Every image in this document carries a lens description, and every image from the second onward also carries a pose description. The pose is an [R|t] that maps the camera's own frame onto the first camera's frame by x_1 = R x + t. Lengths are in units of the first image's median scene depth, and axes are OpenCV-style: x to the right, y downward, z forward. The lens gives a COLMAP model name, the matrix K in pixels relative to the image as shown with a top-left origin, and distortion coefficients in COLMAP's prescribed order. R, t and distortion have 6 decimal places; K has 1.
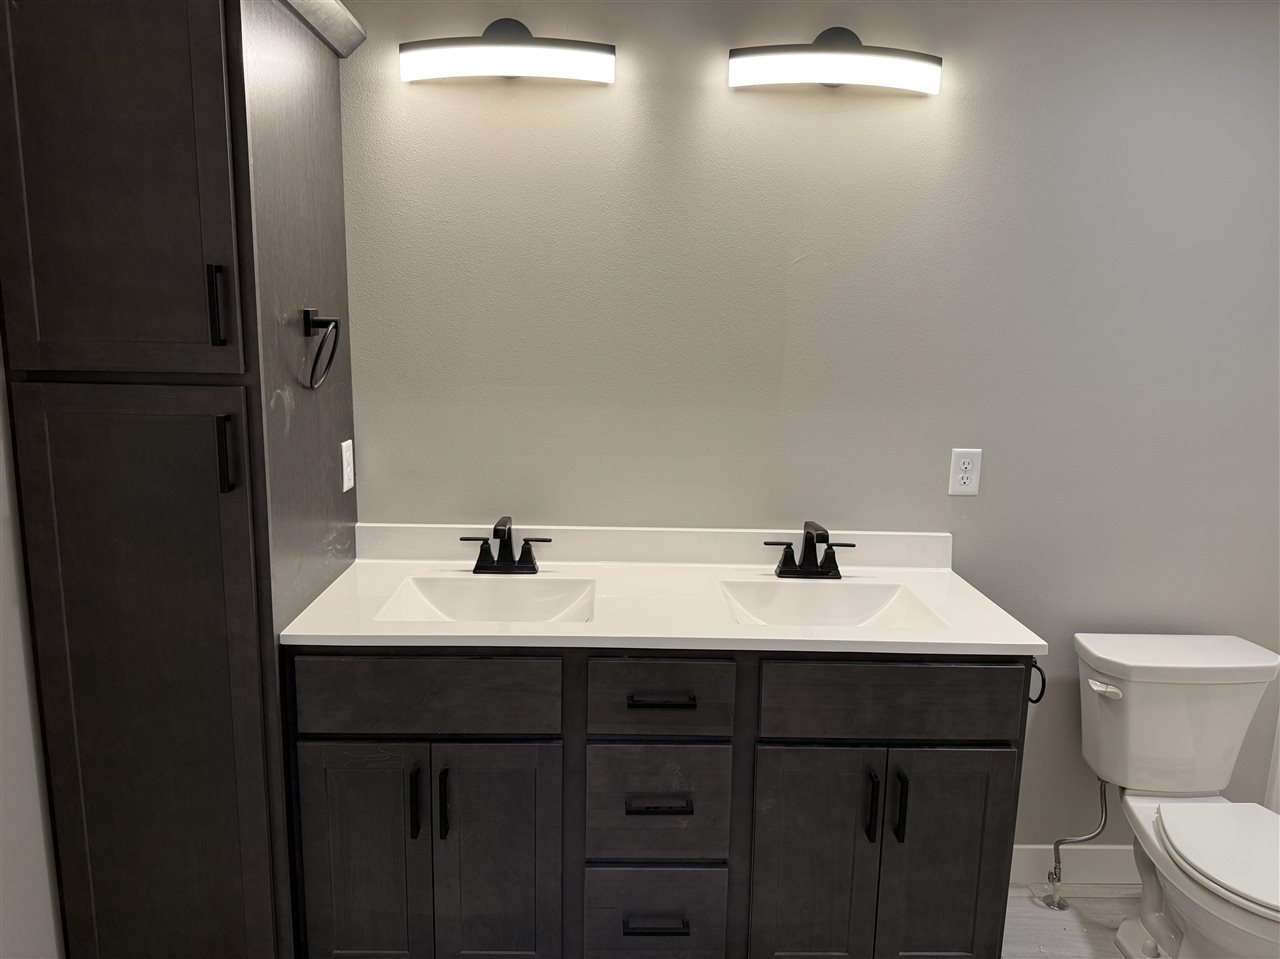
lens RADIAL K [[894.9, 0, 634.5], [0, 894.9, 479.2], [0, 0, 1]] dist [0.009733, -0.029560]
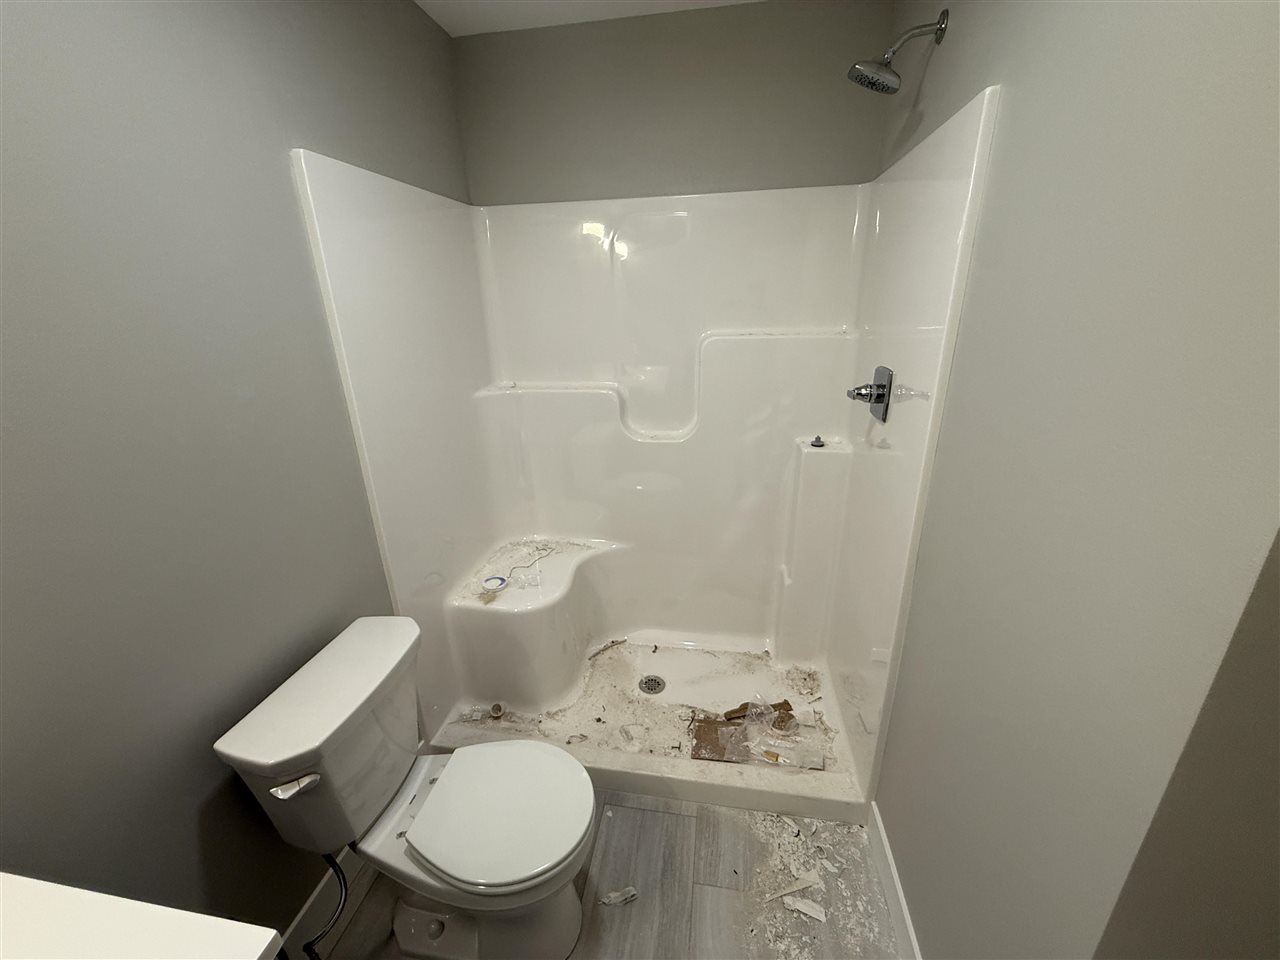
lens RADIAL K [[500.5, 0, 626.5], [0, 500.5, 491.1], [0, 0, 1]] dist [0.017462, 0.000056]
pose [[0.198926, -0.362336, 0.910572, 0.265743], [0.203219, 0.924196, 0.323362, -0.097043], [-0.958713, 0.120720, 0.257481, 0.564958]]
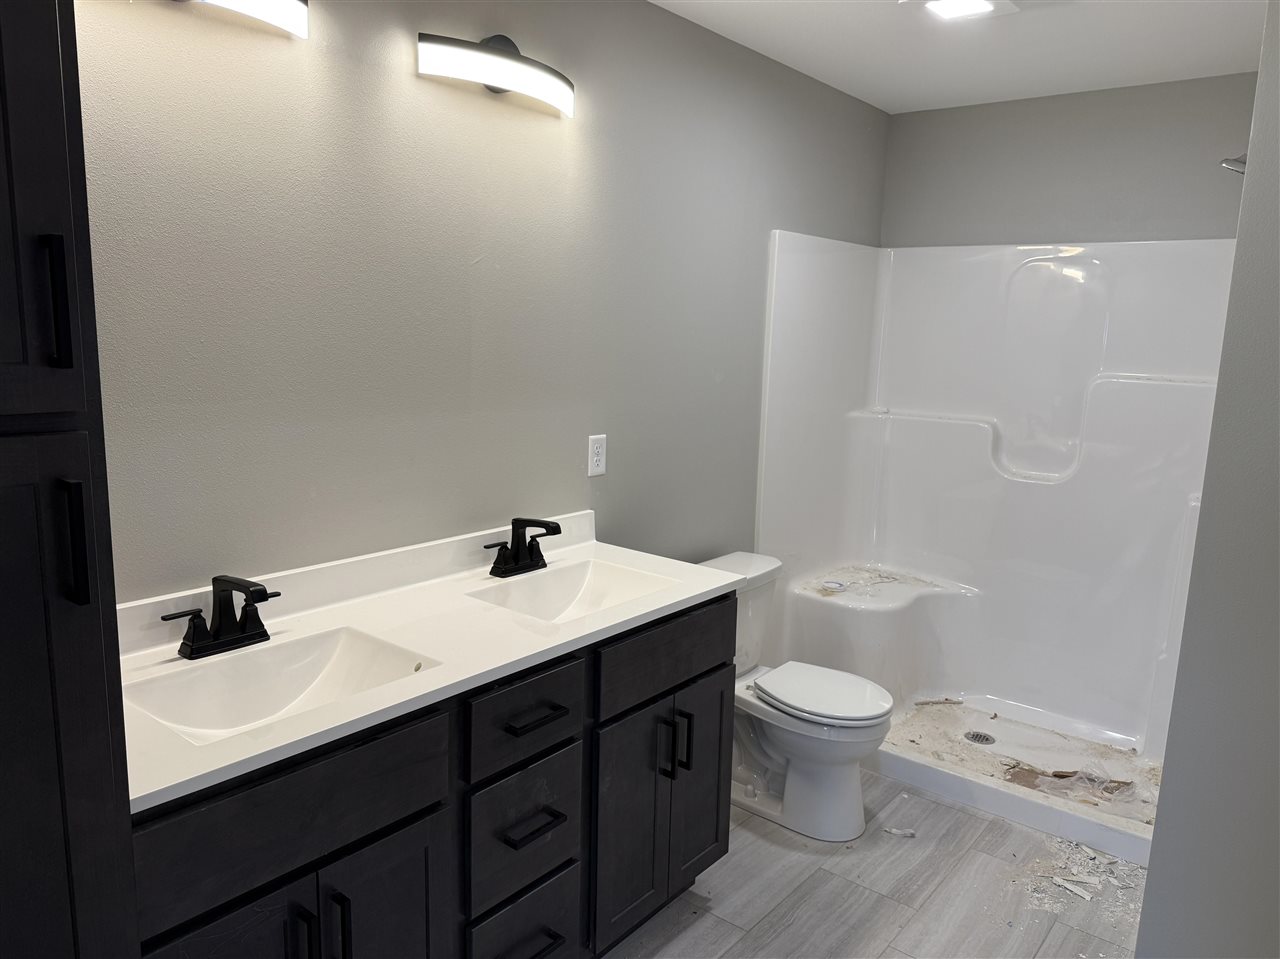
lens RADIAL K [[894.9, 0, 649.6], [0, 894.9, 482.3], [0, 0, 1]] dist [0.009733, -0.029560]
pose [[0.632962, -0.126975, 0.763699, -0.493466], [0.112228, 0.991088, 0.071765, -0.050914], [-0.766005, 0.040284, 0.641571, 0.226733]]
